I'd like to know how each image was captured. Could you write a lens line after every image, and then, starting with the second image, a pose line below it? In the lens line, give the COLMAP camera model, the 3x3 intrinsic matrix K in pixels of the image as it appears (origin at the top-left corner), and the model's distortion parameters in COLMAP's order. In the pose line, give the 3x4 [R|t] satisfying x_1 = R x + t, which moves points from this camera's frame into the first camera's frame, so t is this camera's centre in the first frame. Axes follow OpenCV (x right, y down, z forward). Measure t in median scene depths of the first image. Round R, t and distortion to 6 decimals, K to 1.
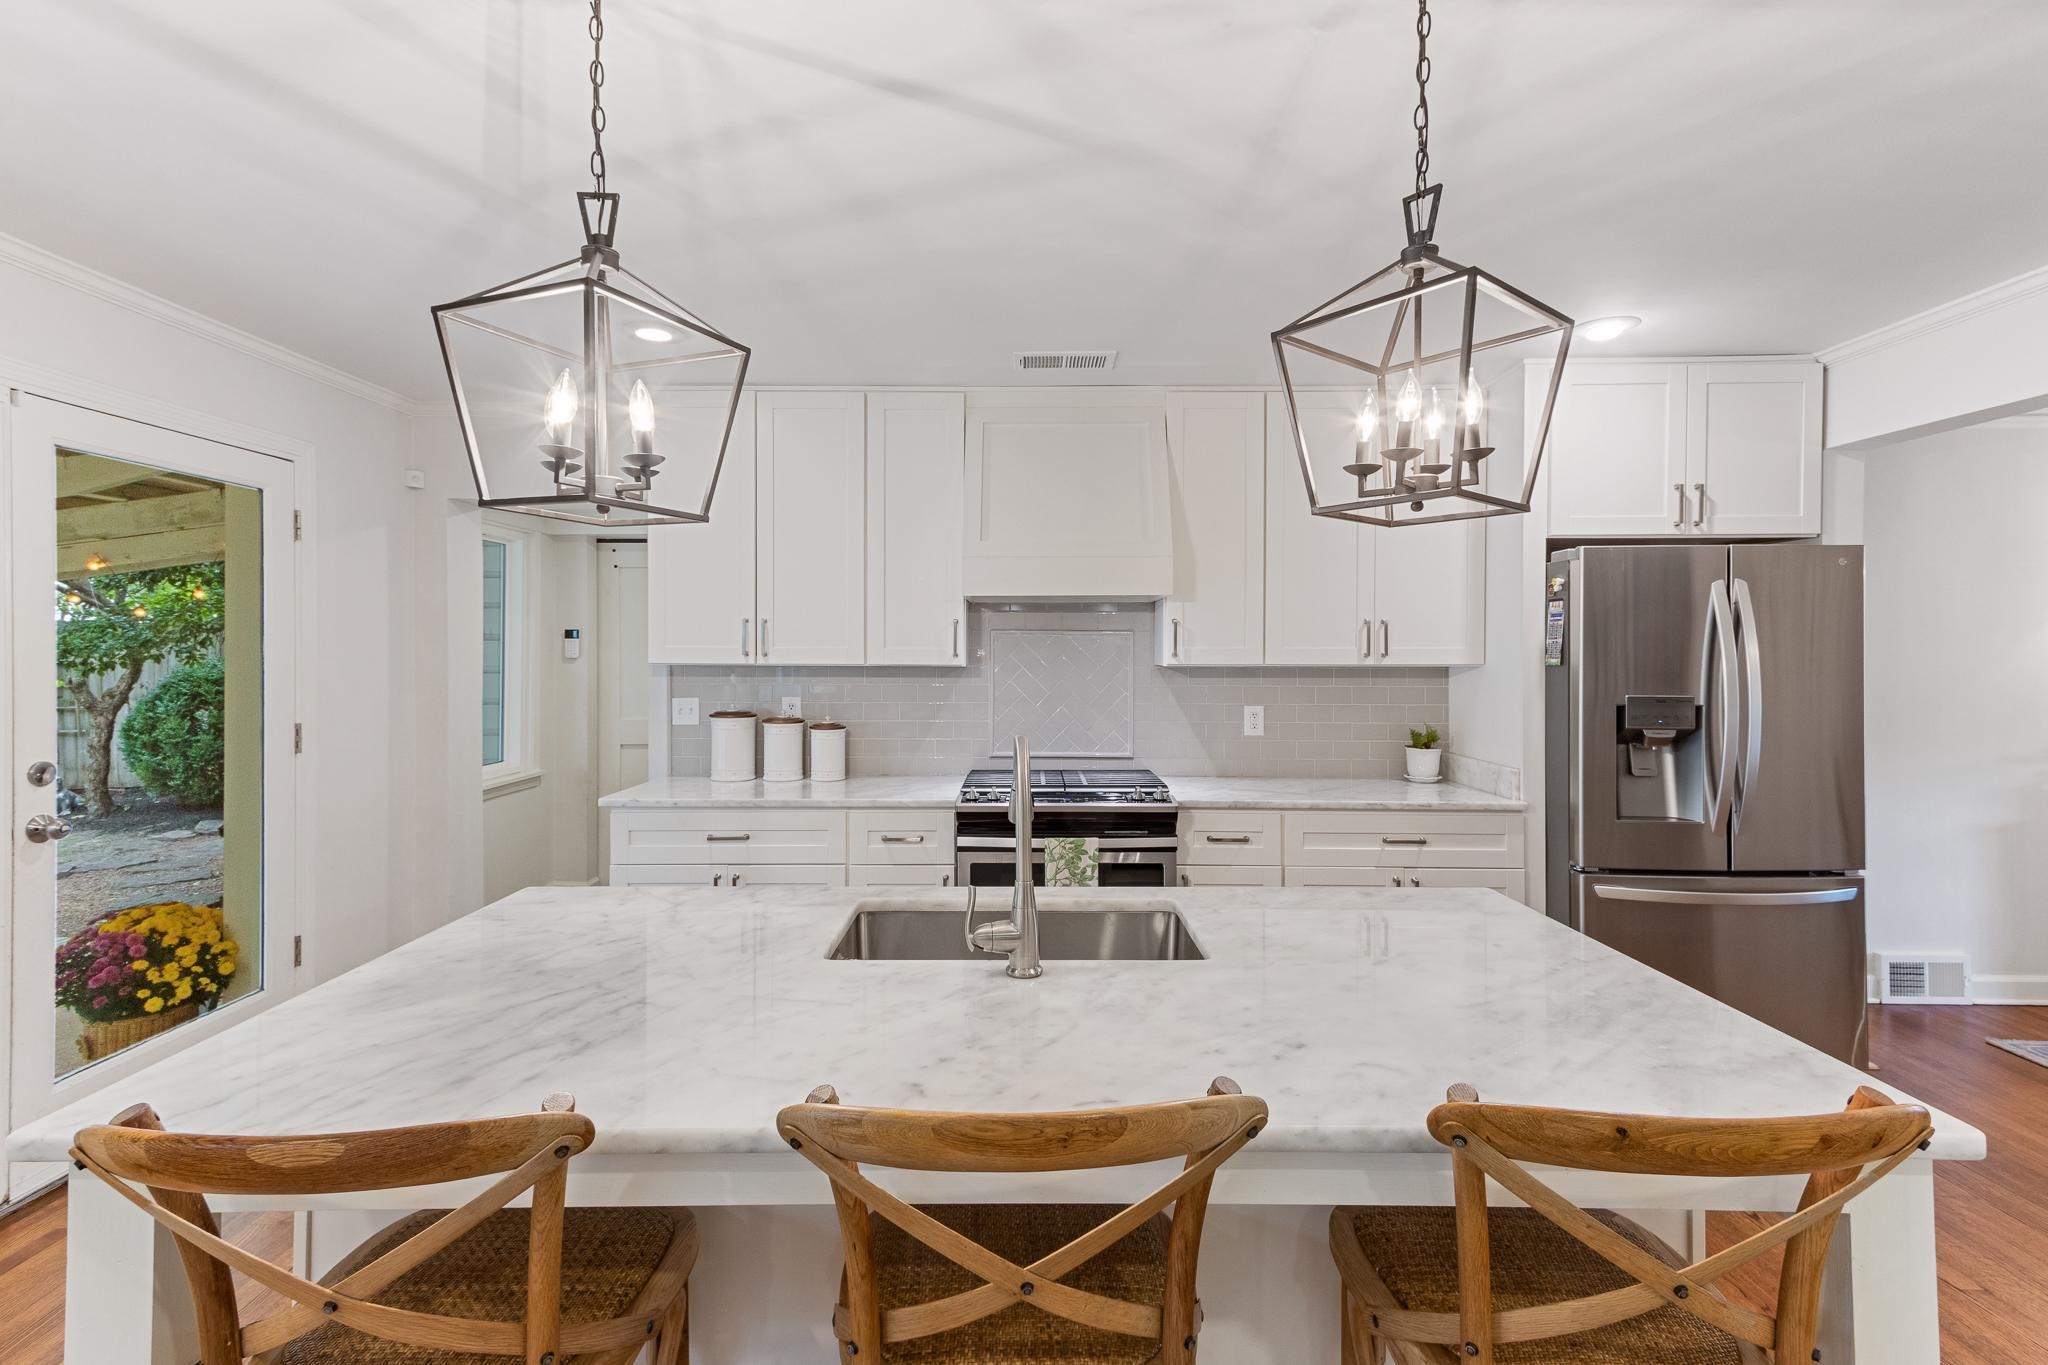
lens RADIAL K [[943.5, 0, 1021.6], [0, 943.5, 661.9], [0, 0, 1]] dist [0.022367, 0.000615]
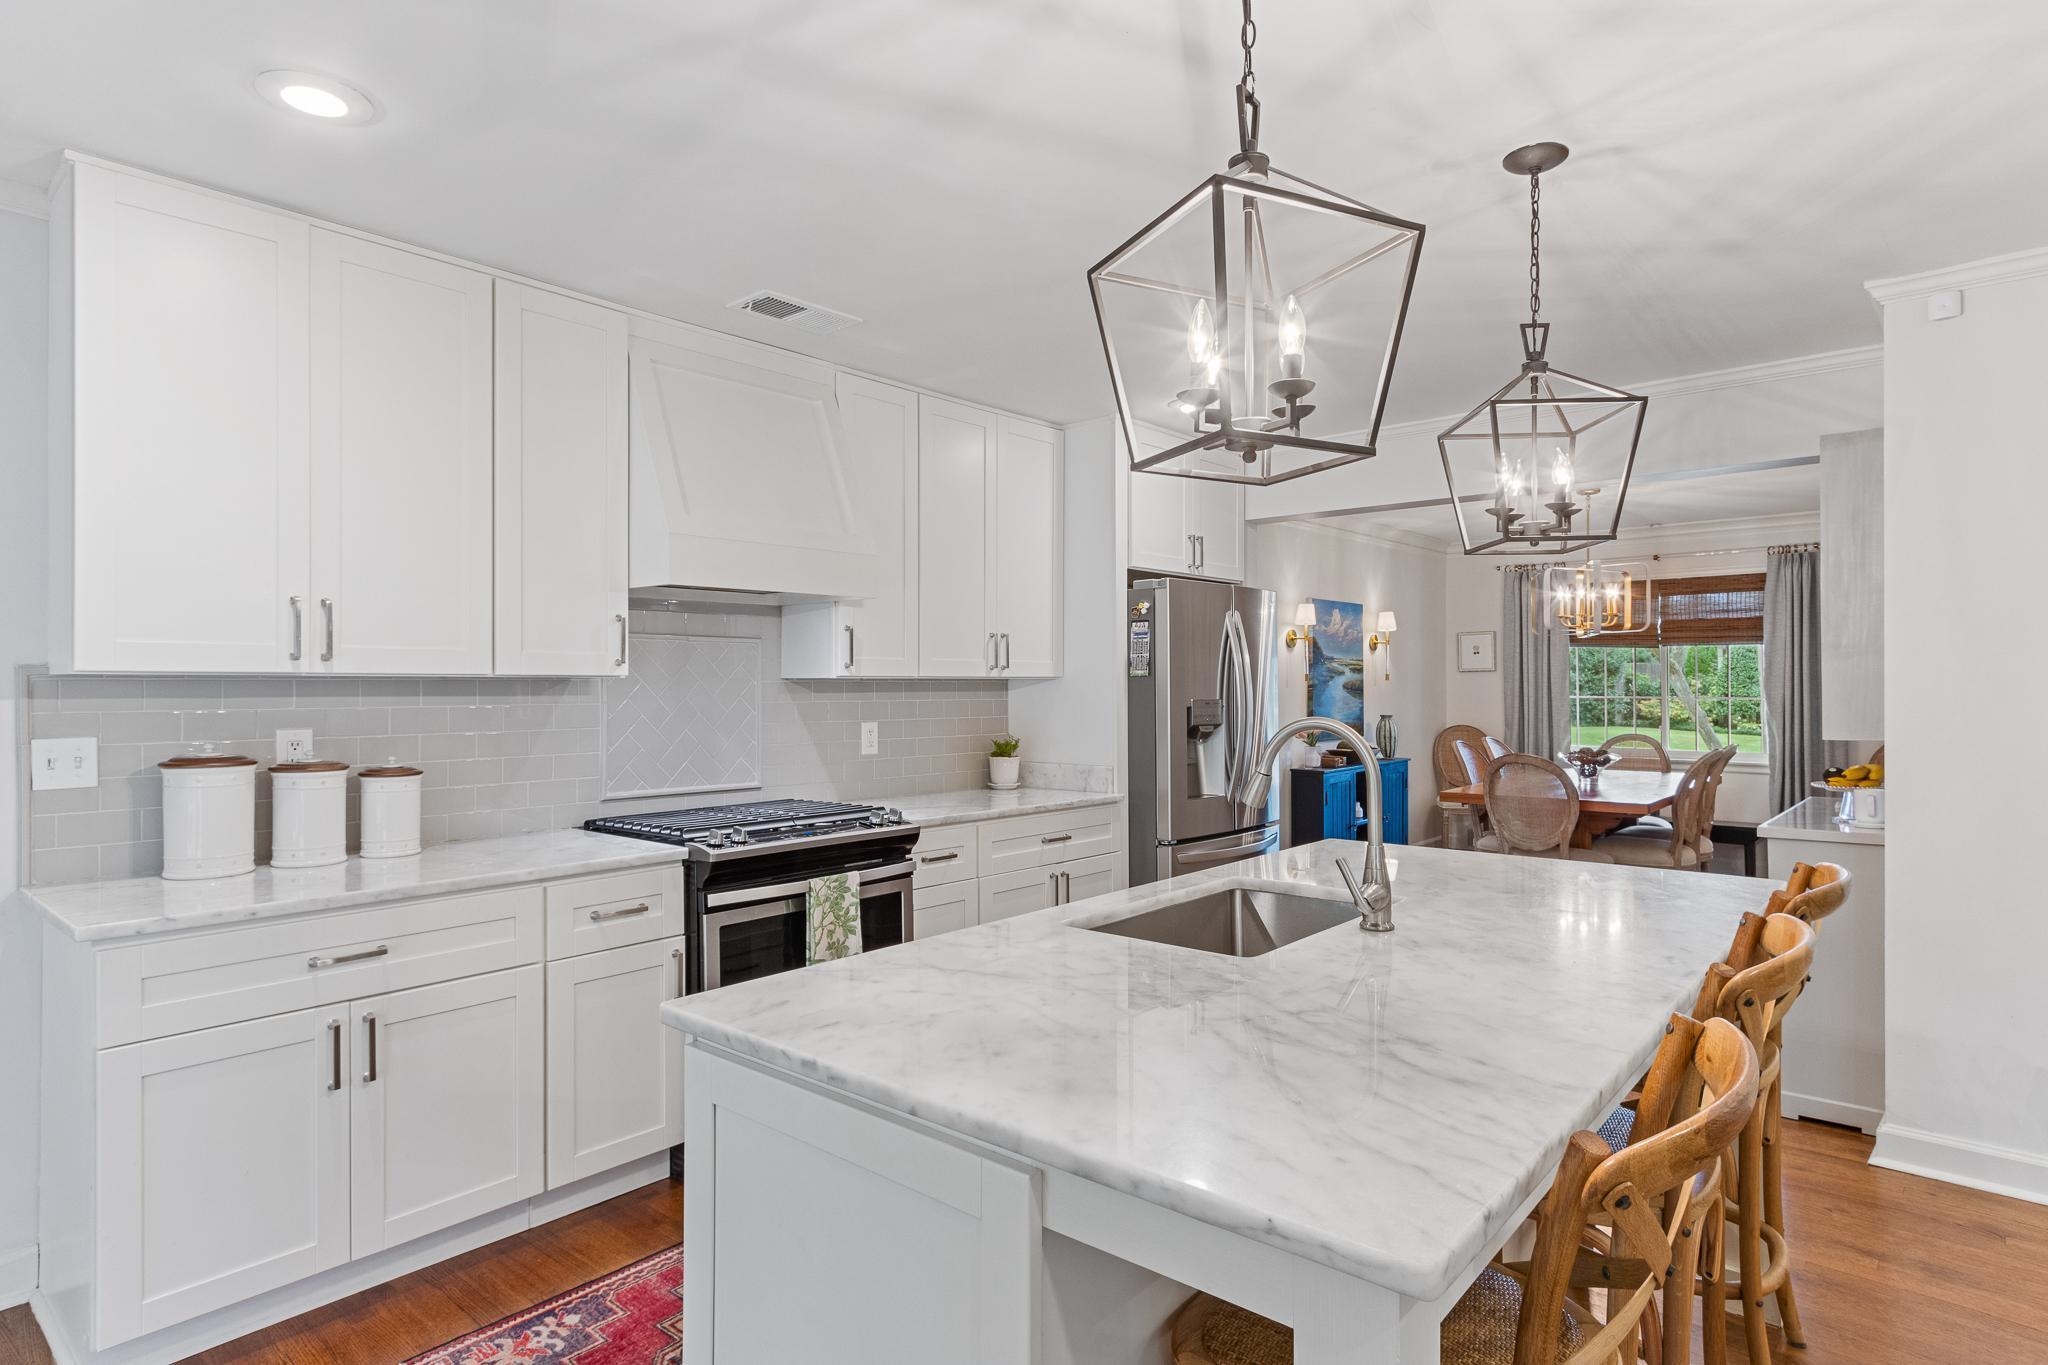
lens RADIAL K [[1093.2, 0, 1019.0], [0, 1093.2, 686.2], [0, 0, 1]] dist [0.018785, 0.000300]
pose [[0.657899, -0.003835, 0.753096, -0.558003], [0.010932, 0.999930, -0.004459, 0.020325], [-0.753027, 0.011167, 0.657895, 0.209961]]
